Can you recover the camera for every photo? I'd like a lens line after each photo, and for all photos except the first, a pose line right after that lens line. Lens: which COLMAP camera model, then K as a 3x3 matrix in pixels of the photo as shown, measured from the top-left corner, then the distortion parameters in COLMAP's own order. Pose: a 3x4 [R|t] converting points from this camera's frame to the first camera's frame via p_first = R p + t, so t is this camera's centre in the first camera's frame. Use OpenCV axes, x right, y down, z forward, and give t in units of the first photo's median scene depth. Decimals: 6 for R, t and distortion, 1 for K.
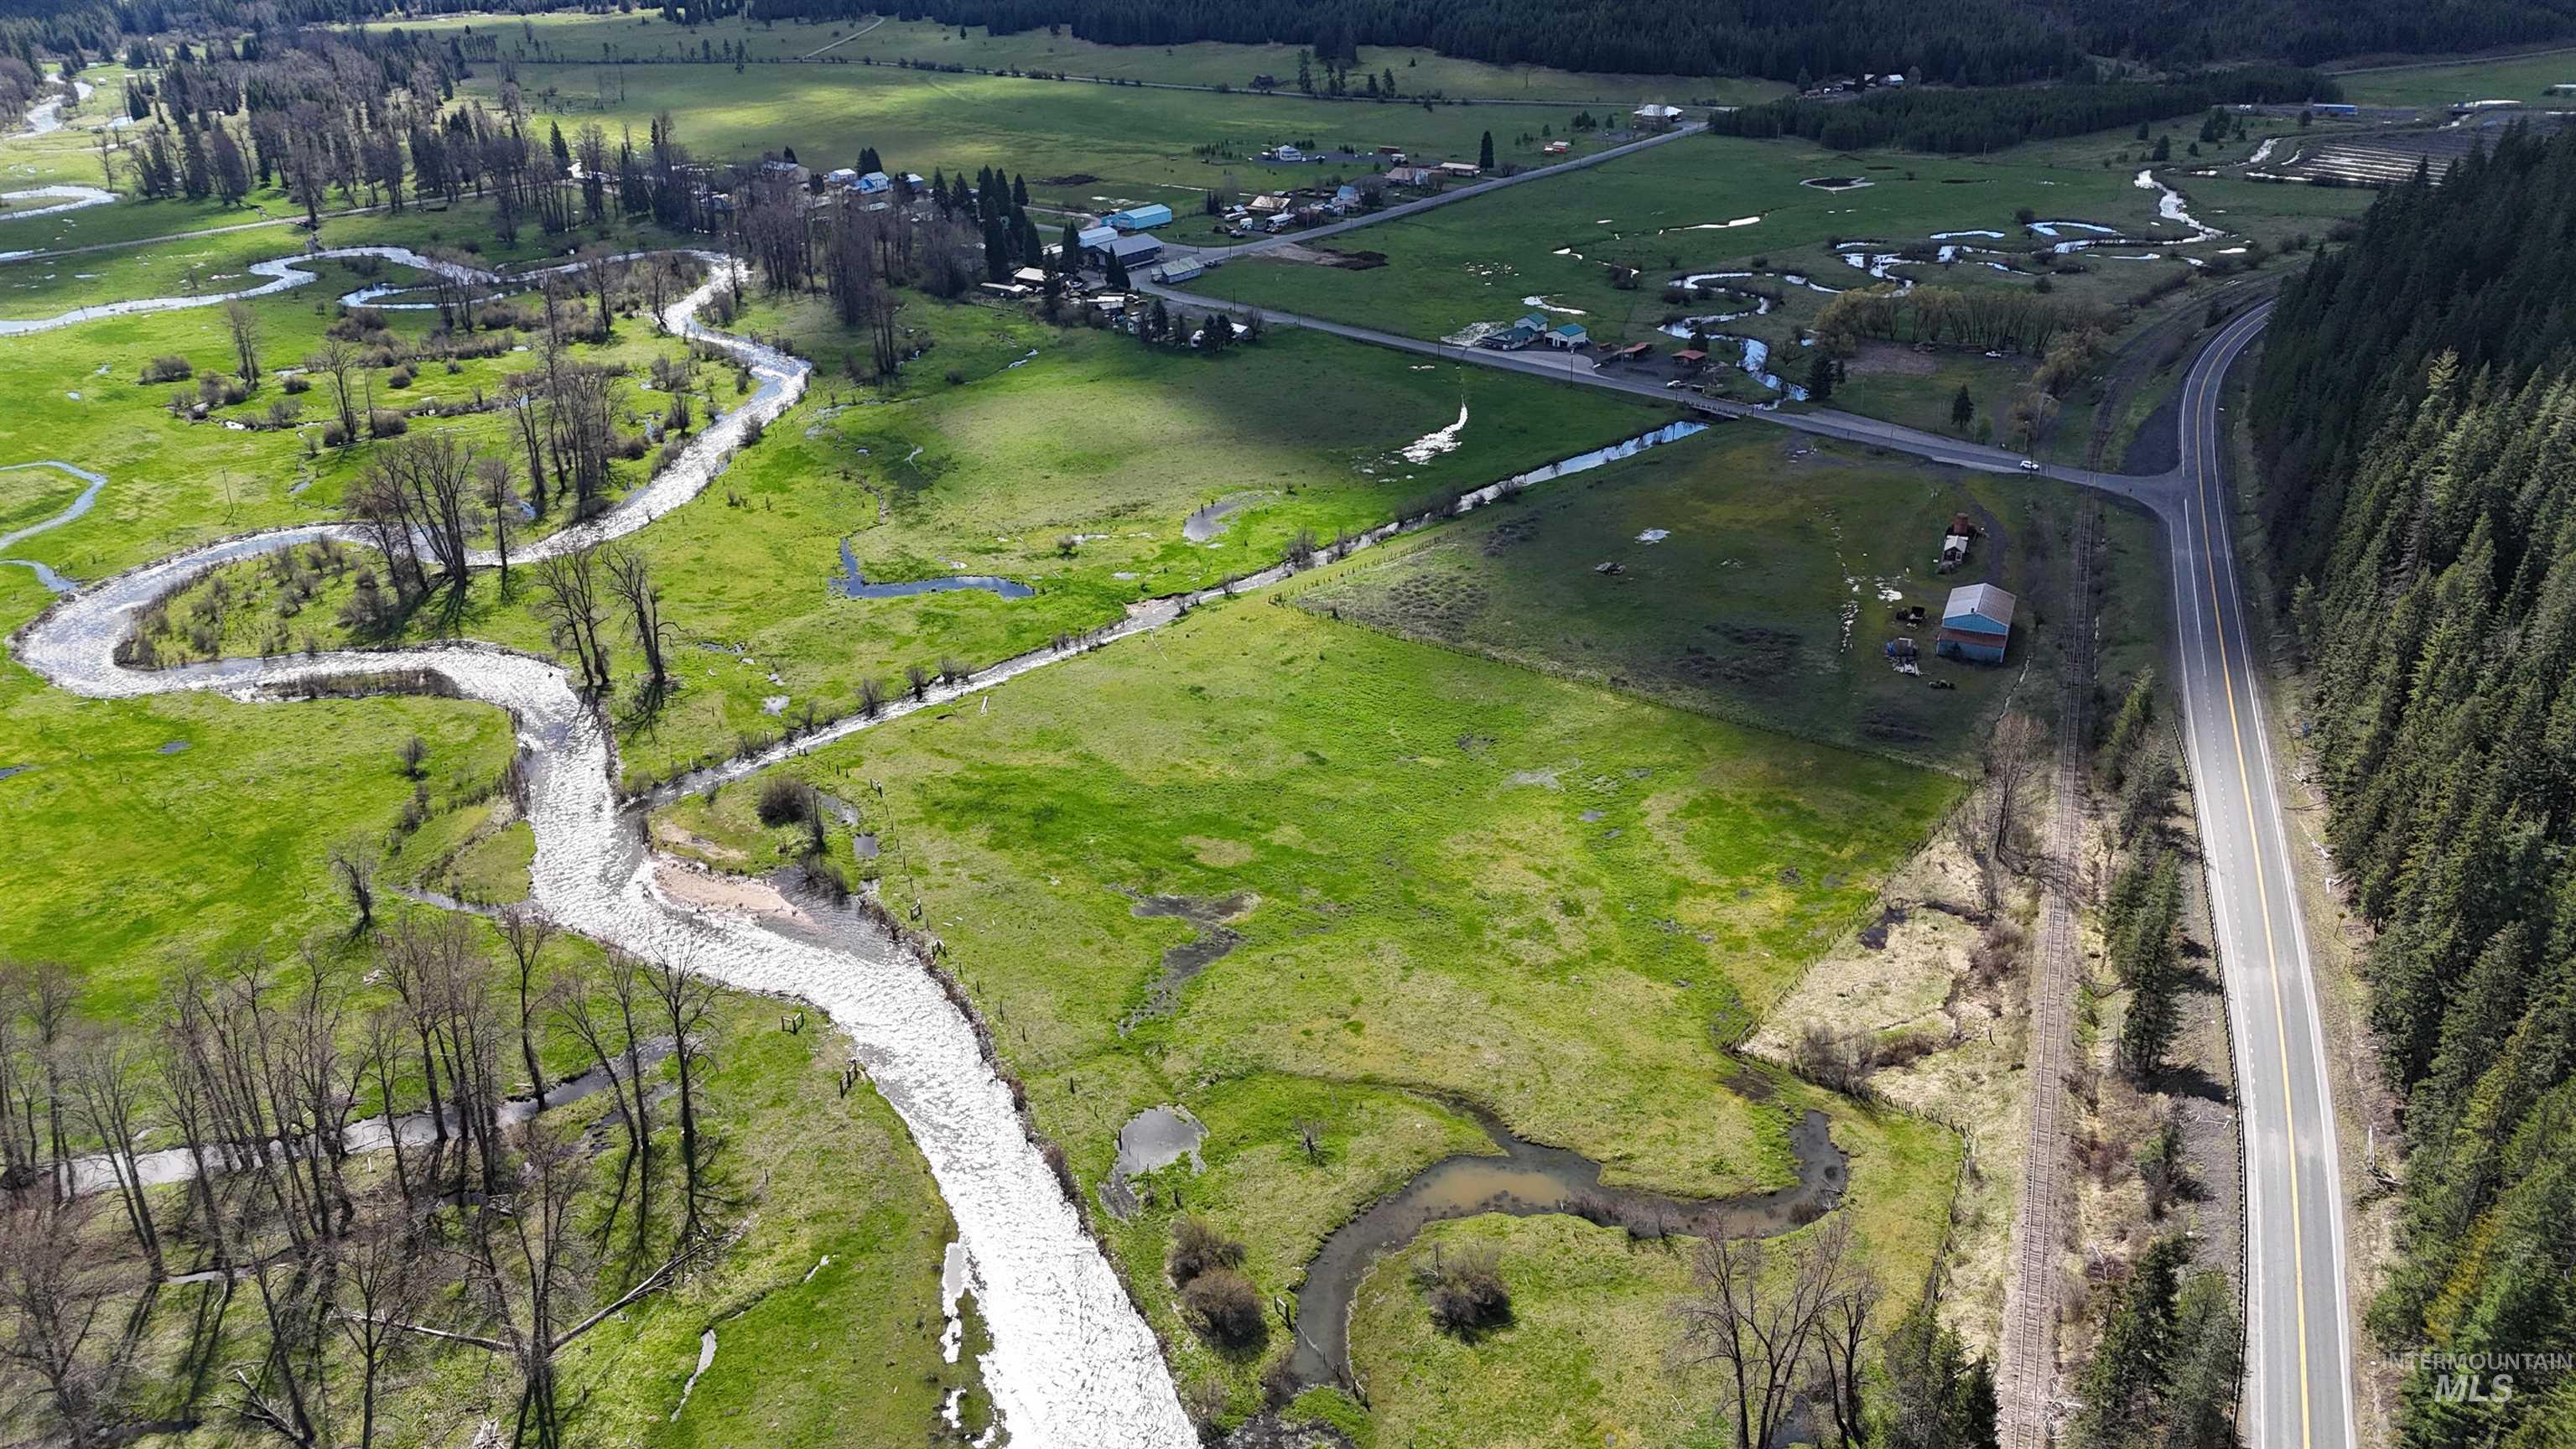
lens RADIAL K [[1882.5, 0, 1289.5], [0, 1882.5, 712.0], [0, 0, 1]] dist [0.083168, -0.078589]
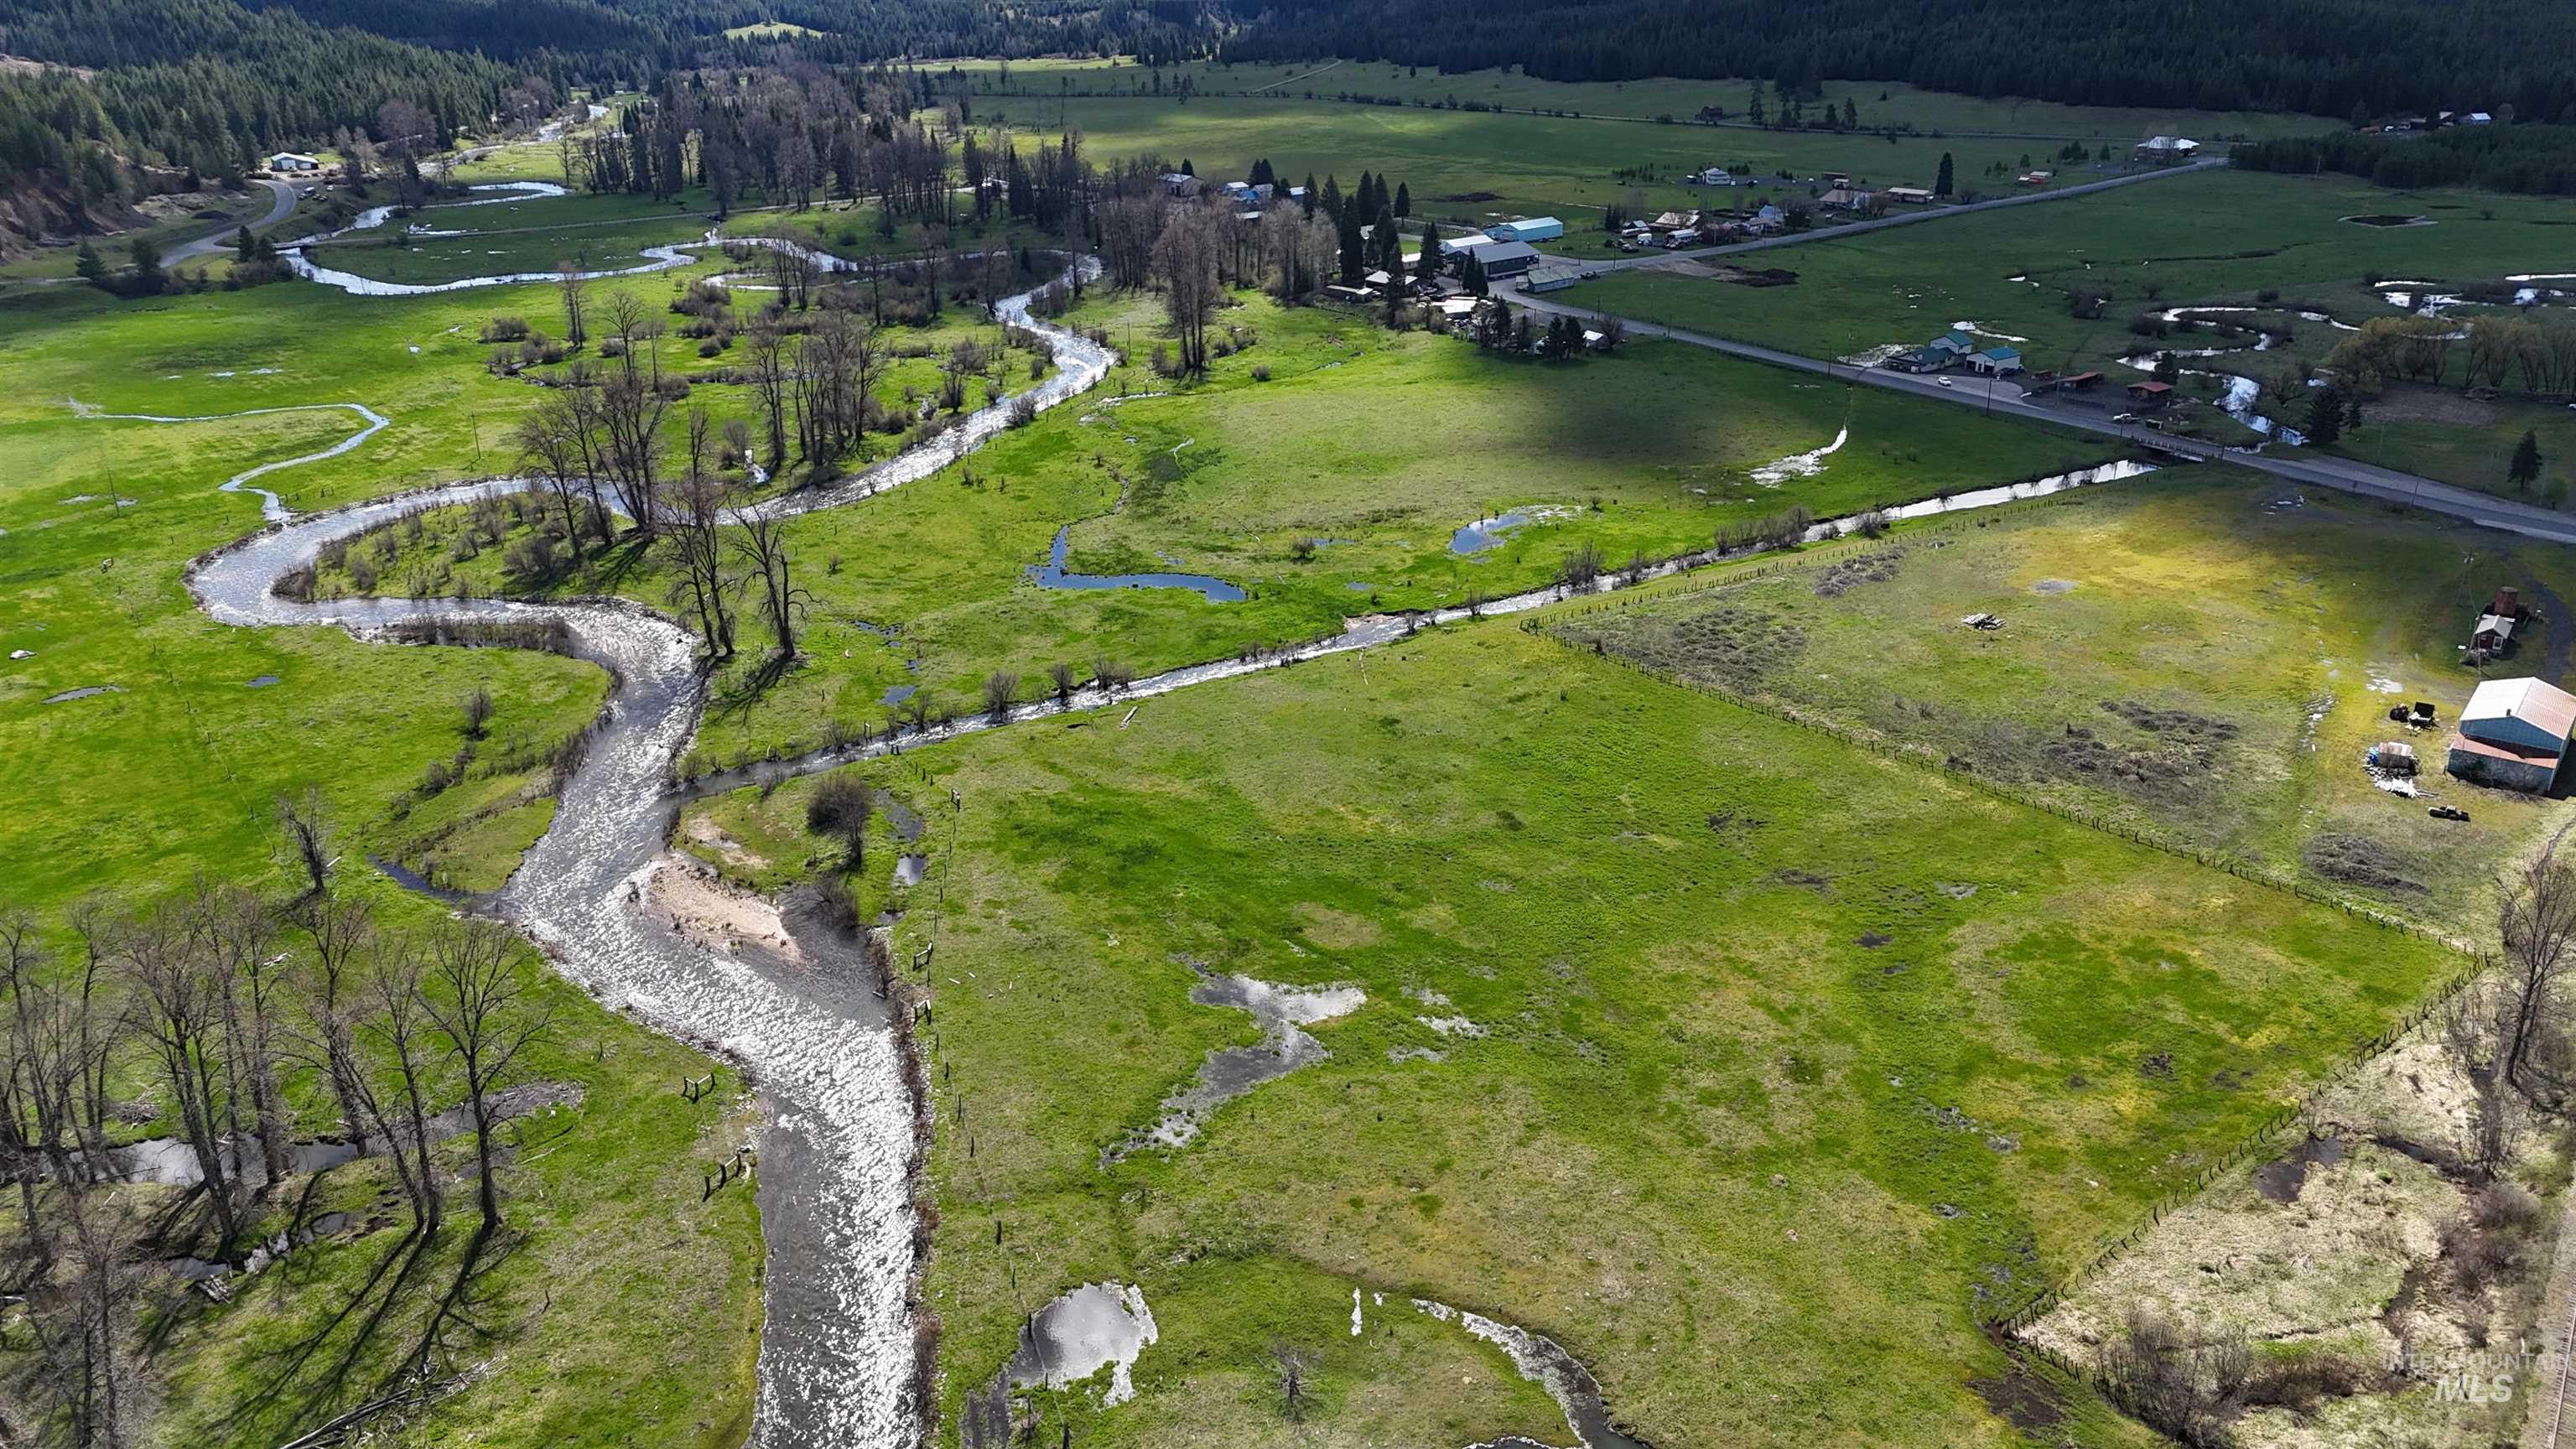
lens RADIAL K [[1882.5, 0, 1289.5], [0, 1882.5, 712.0], [0, 0, 1]] dist [0.083168, -0.078589]
pose [[0.968916, 0.089062, -0.230802, 0.090442], [-0.097633, 0.994884, -0.025961, 0.008393], [0.227309, 0.047688, 0.972654, 0.217523]]
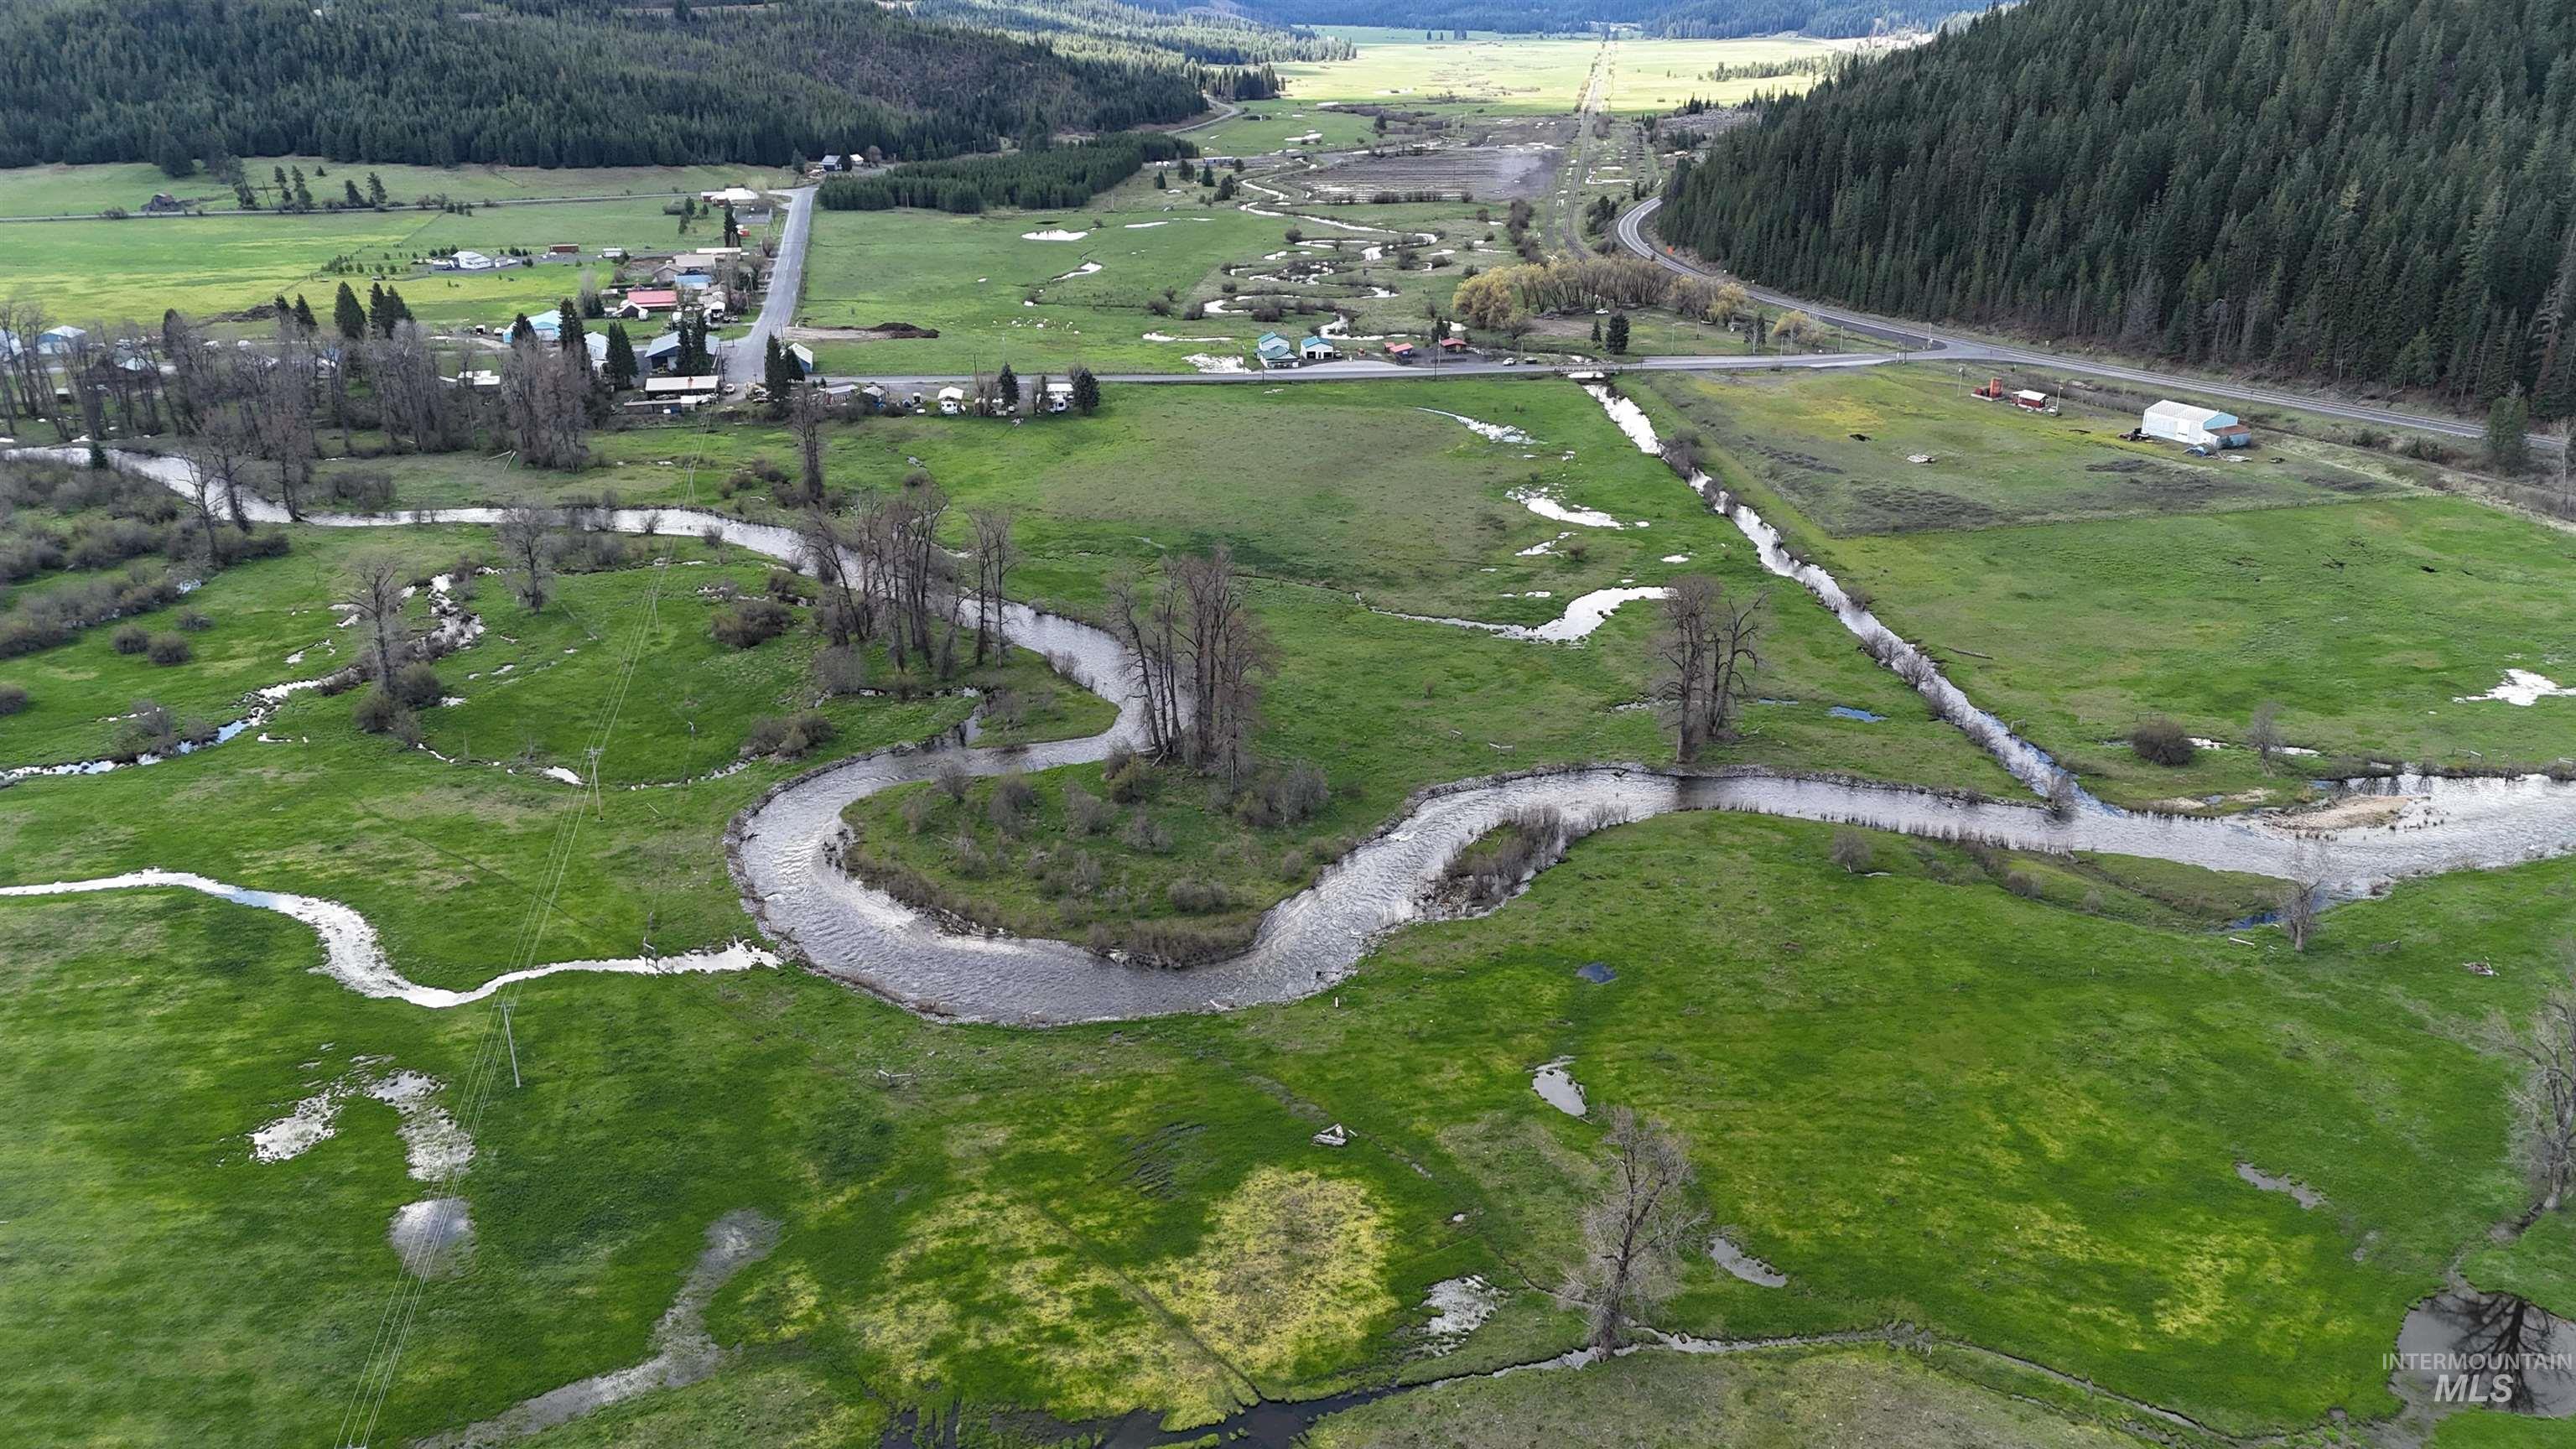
lens RADIAL K [[1882.5, 0, 1289.5], [0, 1882.5, 712.0], [0, 0, 1]] dist [0.083168, -0.078589]
pose [[0.659429, -0.262301, 0.704522, -1.023282], [0.310099, 0.948619, 0.062929, -0.136308], [-0.684830, 0.176974, 0.706886, 0.552788]]
